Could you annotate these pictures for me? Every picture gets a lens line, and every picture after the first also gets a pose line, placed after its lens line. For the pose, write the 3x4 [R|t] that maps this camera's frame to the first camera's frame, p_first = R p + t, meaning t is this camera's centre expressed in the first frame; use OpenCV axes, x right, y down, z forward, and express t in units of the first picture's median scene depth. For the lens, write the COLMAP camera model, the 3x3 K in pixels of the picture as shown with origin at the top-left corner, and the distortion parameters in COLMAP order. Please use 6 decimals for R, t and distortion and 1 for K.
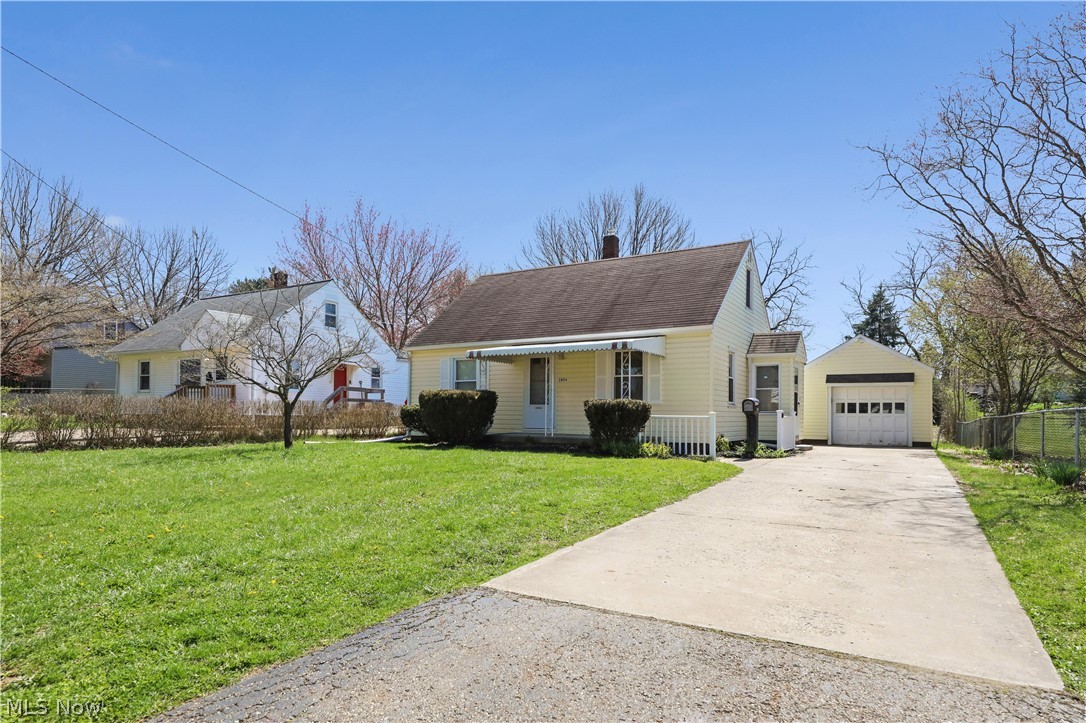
lens RADIAL K [[624.3, 0, 543.9], [0, 624.3, 366.9], [0, 0, 1]] dist [-0.001640, -0.000683]
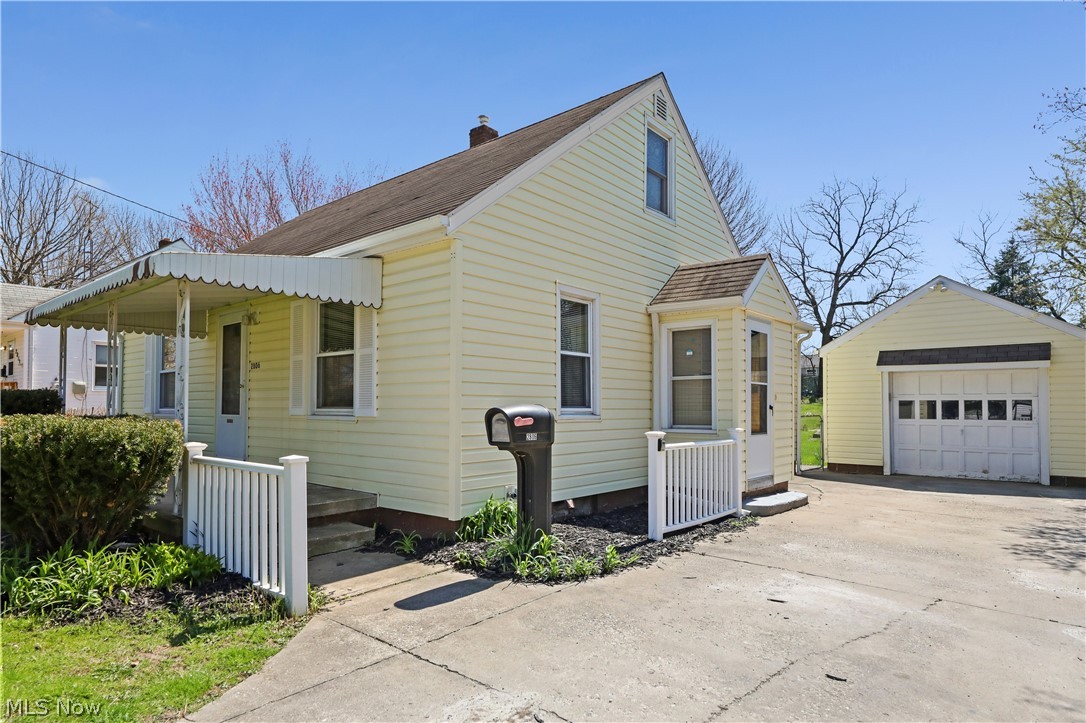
lens RADIAL K [[626.8, 0, 541.7], [0, 626.8, 357.3], [0, 0, 1]] dist [0.002315, 0.002783]
pose [[0.986648, -0.018382, -0.161826, 0.243654], [0.018139, 0.999831, -0.002979, 0.014263], [0.161853, 0.000004, 0.986815, 0.389800]]
